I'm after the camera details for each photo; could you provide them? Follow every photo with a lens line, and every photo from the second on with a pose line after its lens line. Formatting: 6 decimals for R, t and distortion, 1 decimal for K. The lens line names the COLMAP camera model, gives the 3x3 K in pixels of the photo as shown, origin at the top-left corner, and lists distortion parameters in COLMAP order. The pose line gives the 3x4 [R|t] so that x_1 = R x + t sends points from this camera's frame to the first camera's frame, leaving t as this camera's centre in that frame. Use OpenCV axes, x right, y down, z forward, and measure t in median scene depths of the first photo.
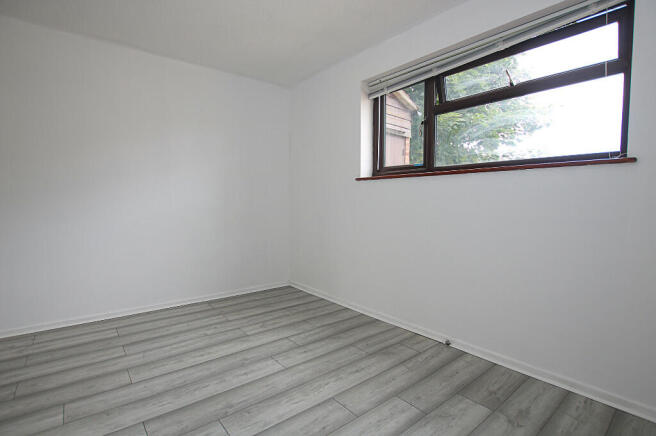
lens RADIAL K [[312.7, 0, 325.3], [0, 312.7, 220.2], [0, 0, 1]] dist [-0.021615, -0.000208]
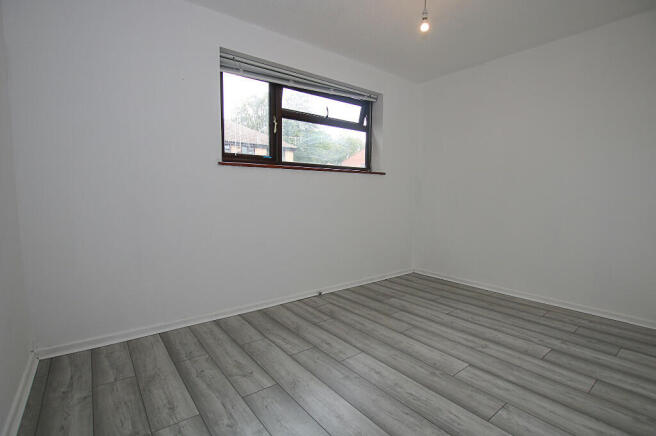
lens RADIAL K [[312.7, 0, 325.1], [0, 312.7, 214.8], [0, 0, 1]] dist [-0.021615, -0.000208]
pose [[0.035993, -0.070046, 0.996894, -0.949156], [0.054196, 0.996209, 0.068041, -0.042698], [-0.997881, 0.051579, 0.039652, 0.895697]]
